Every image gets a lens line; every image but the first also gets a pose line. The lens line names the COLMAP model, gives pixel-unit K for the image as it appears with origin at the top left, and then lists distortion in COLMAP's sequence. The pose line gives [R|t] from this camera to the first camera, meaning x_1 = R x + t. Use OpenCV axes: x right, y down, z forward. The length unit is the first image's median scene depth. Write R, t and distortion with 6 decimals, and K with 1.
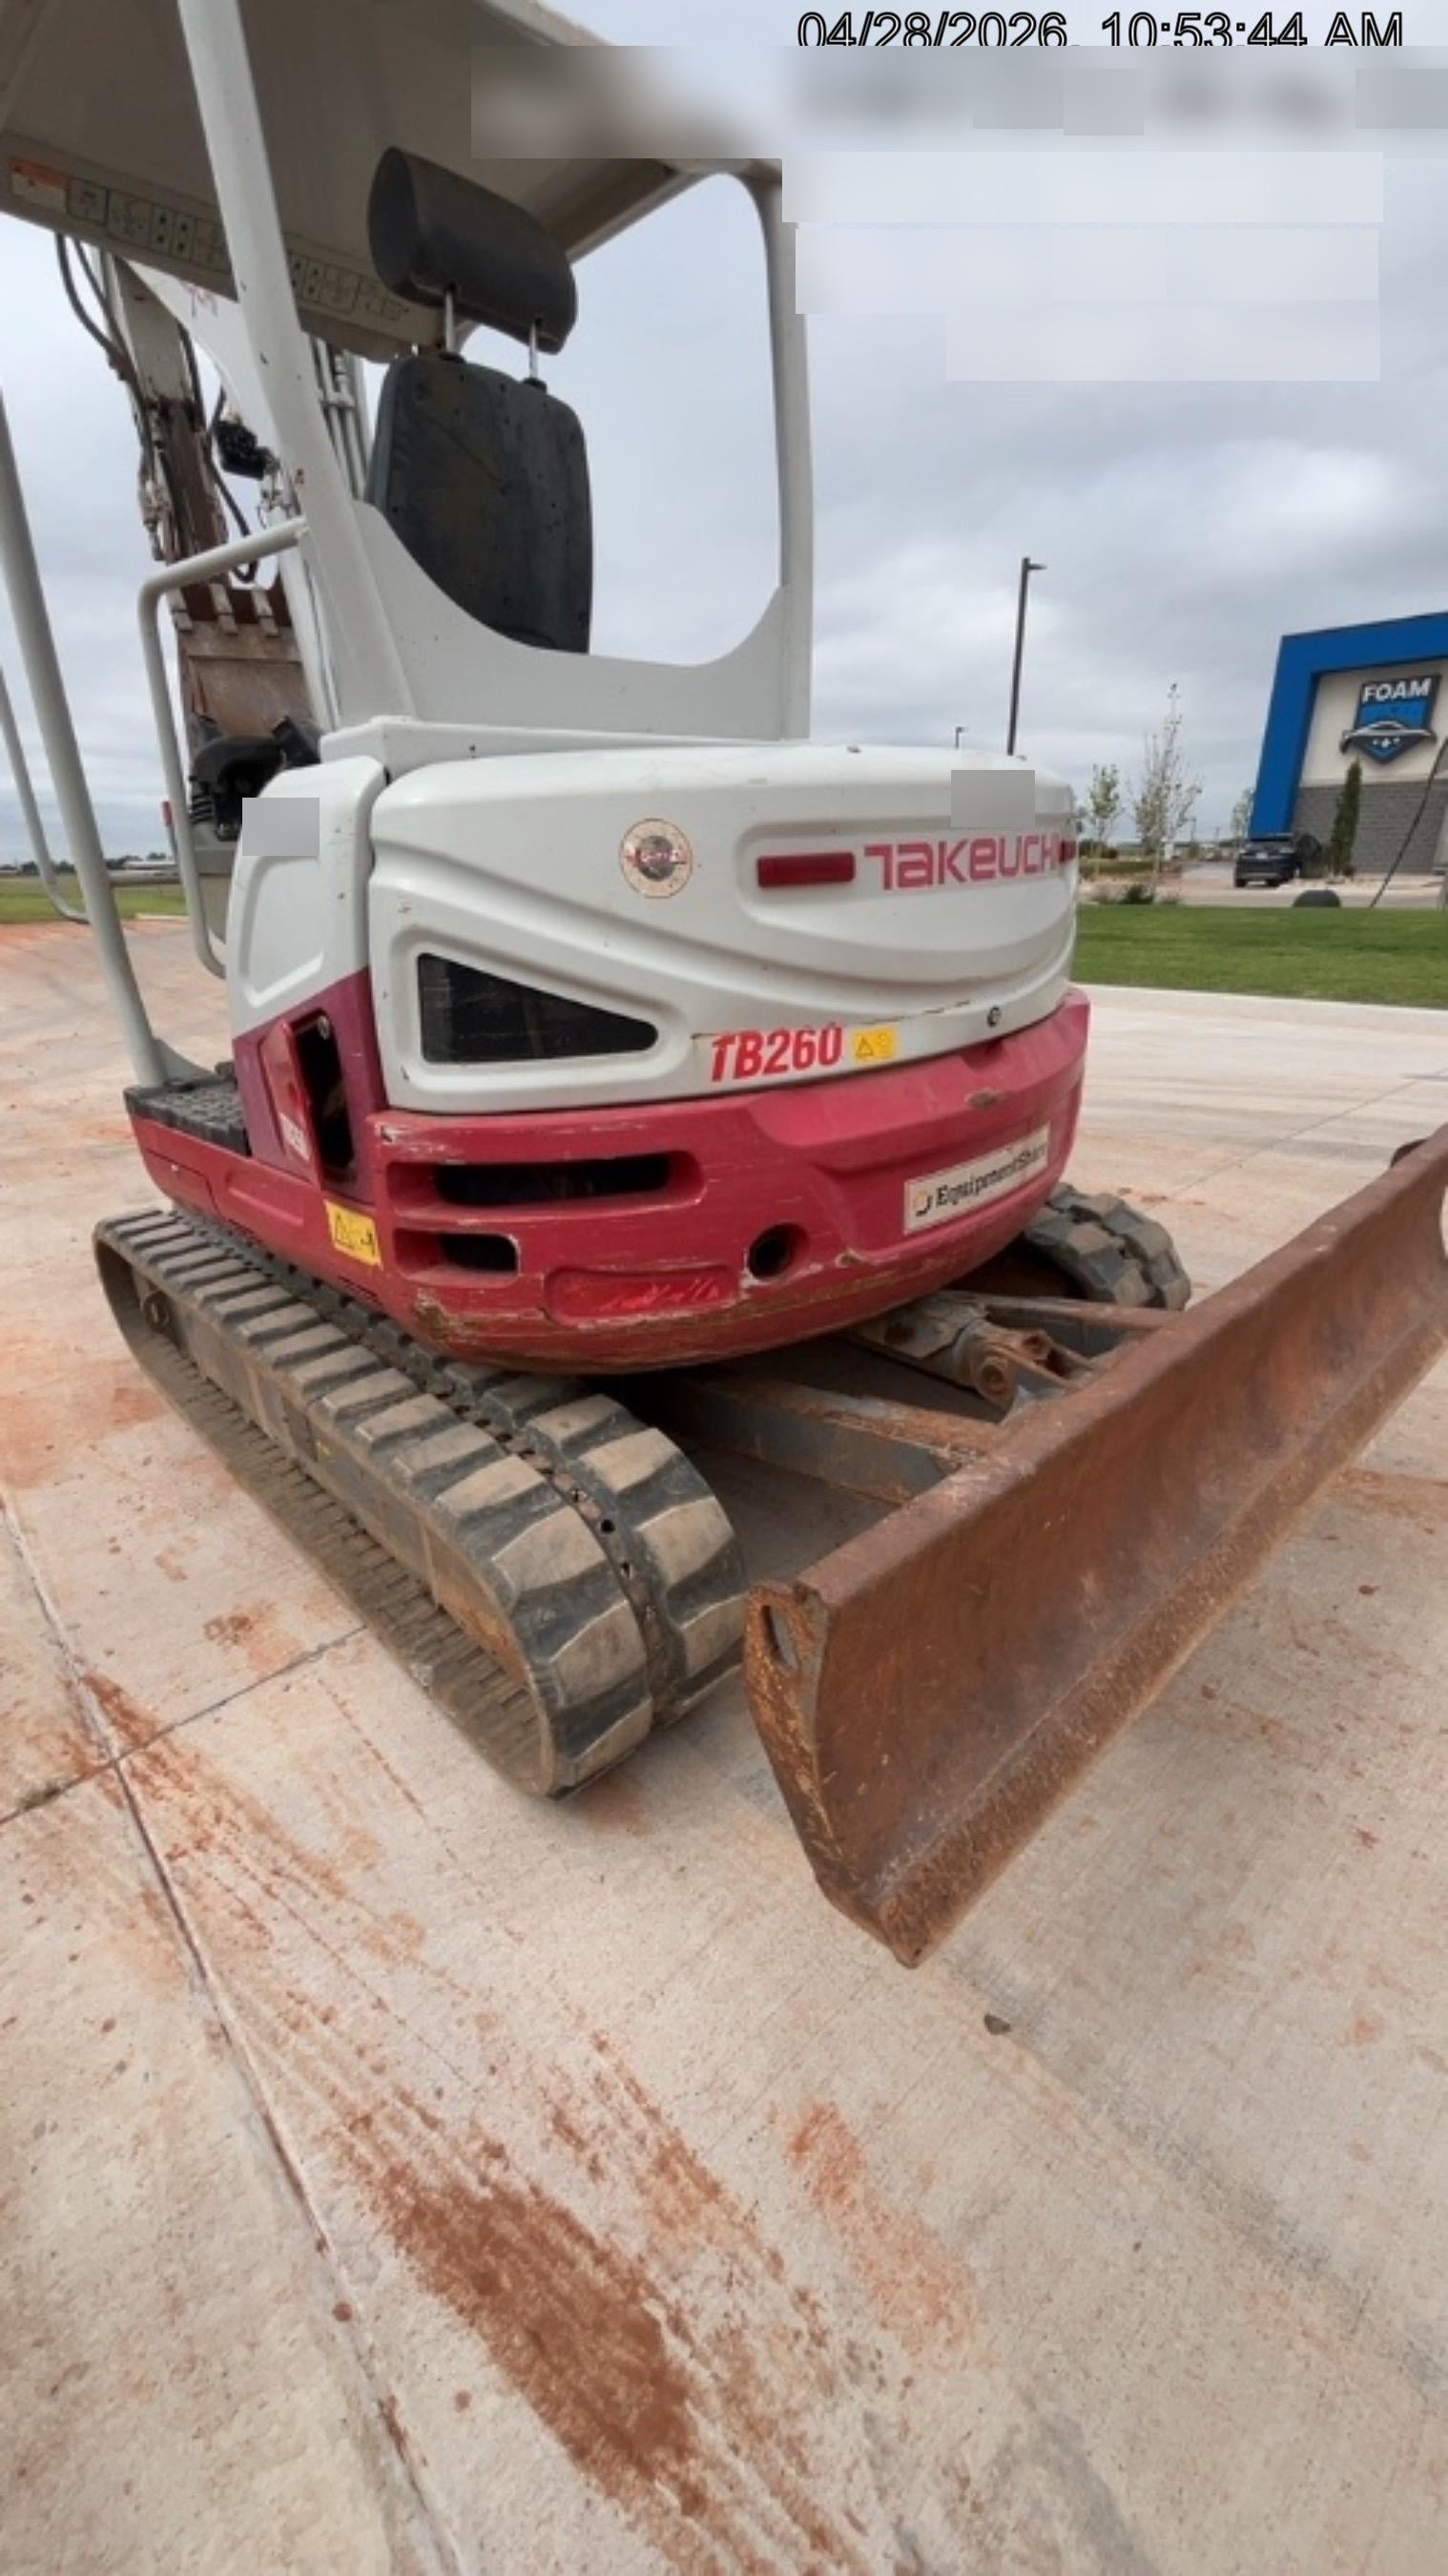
lens RADIAL K [[1009.0, 0, 722.1], [0, 1009.0, 1288.3], [0, 0, 1]] dist [-0.001174, 0.000600]
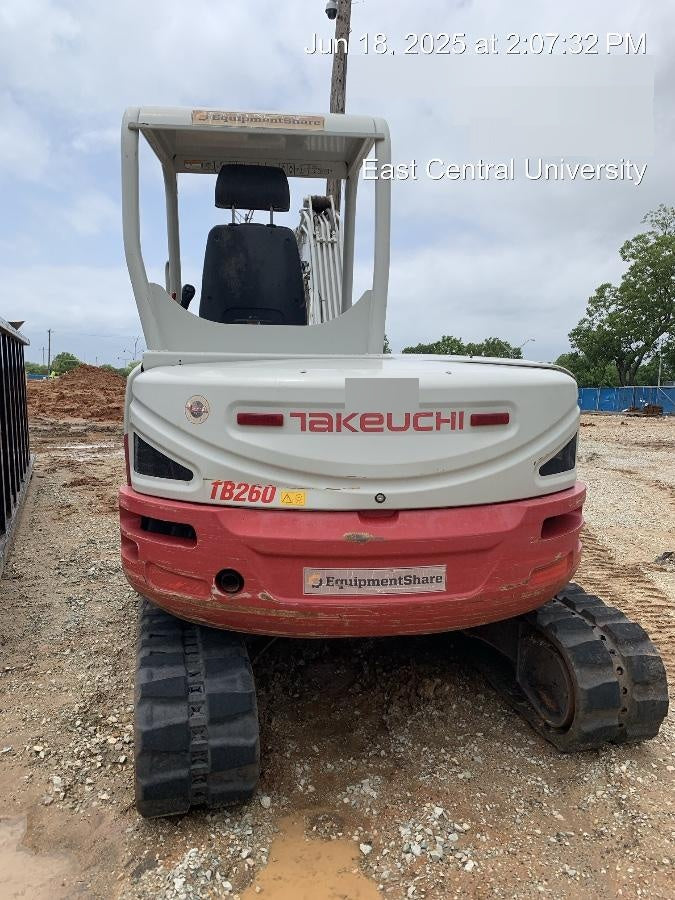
lens RADIAL K [[696.4, 0, 351.5], [0, 696.4, 442.7], [0, 0, 1]] dist [0.095699, -0.012739]
pose [[0.777715, 0.147440, -0.611082, 1.151164], [-0.295584, 0.943706, -0.148490, -0.174030], [0.554788, 0.296109, 0.777515, -0.111173]]
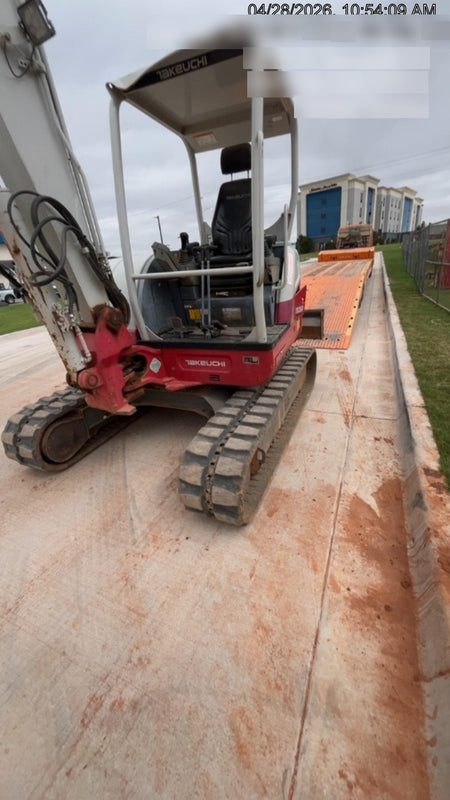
lens RADIAL K [[318.6, 0, 229.8], [0, 318.6, 399.6], [0, 0, 1]] dist [-0.000427, -0.001193]
pose [[-0.408807, -0.302601, 0.860993, -2.066206], [0.446958, 0.756154, 0.477974, -0.842682], [-0.795679, 0.580227, -0.173871, 2.038736]]
